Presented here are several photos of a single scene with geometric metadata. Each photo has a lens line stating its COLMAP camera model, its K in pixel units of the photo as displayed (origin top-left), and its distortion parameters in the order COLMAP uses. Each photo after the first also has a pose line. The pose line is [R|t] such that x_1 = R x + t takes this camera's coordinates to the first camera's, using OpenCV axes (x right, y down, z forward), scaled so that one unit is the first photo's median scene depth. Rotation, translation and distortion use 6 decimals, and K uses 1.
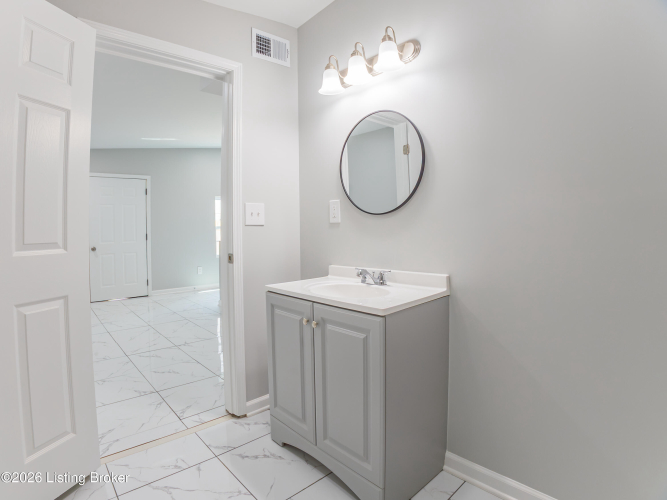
lens RADIAL K [[371.1, 0, 333.9], [0, 371.1, 241.9], [0, 0, 1]] dist [-0.023180, -0.000190]
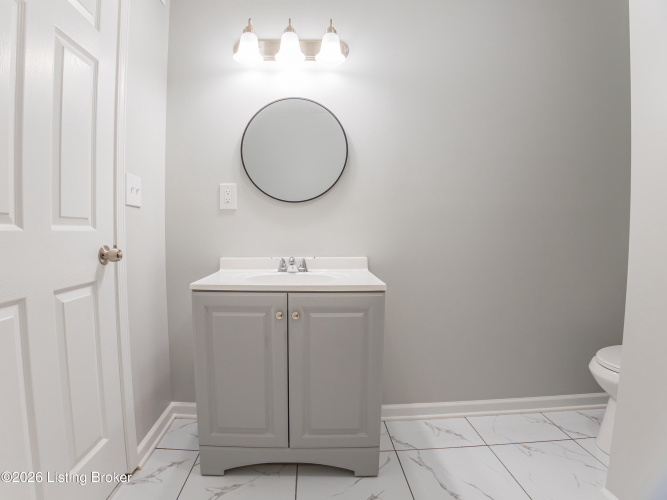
lens RADIAL K [[361.4, 0, 333.5], [0, 361.4, 250.0], [0, 0, 1]] dist [0.000818, -0.000115]
pose [[0.682111, -0.027720, 0.730723, -0.541006], [0.010192, 0.999545, 0.028404, 0.028646], [-0.731178, -0.011927, 0.682083, 0.267592]]
